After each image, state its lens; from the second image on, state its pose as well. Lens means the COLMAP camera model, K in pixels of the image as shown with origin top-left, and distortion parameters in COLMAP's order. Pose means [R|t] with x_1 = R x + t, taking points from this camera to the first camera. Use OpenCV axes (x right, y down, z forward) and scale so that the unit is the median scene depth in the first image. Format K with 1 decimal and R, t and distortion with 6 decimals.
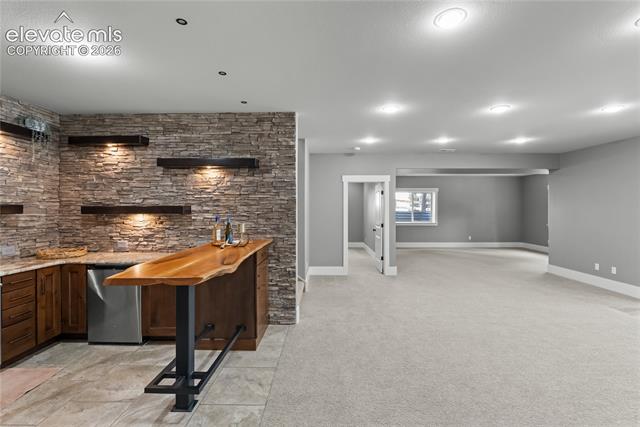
lens RADIAL K [[284.6, 0, 320.1], [0, 284.6, 211.2], [0, 0, 1]] dist [0.000285, 0.000122]
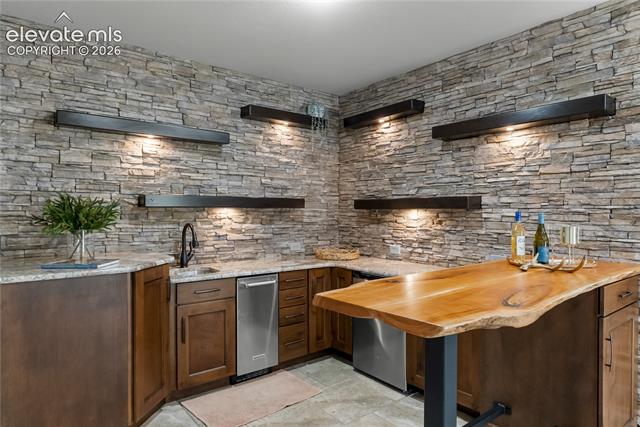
lens RADIAL K [[389.9, 0, 319.3], [0, 389.9, 213.3], [0, 0, 1]] dist [-0.007648, 0.003570]
pose [[0.628510, 0.006243, -0.777776, -0.016925], [-0.007553, 0.999970, 0.001923, 0.019780], [0.777765, 0.004666, 0.628538, 0.199208]]
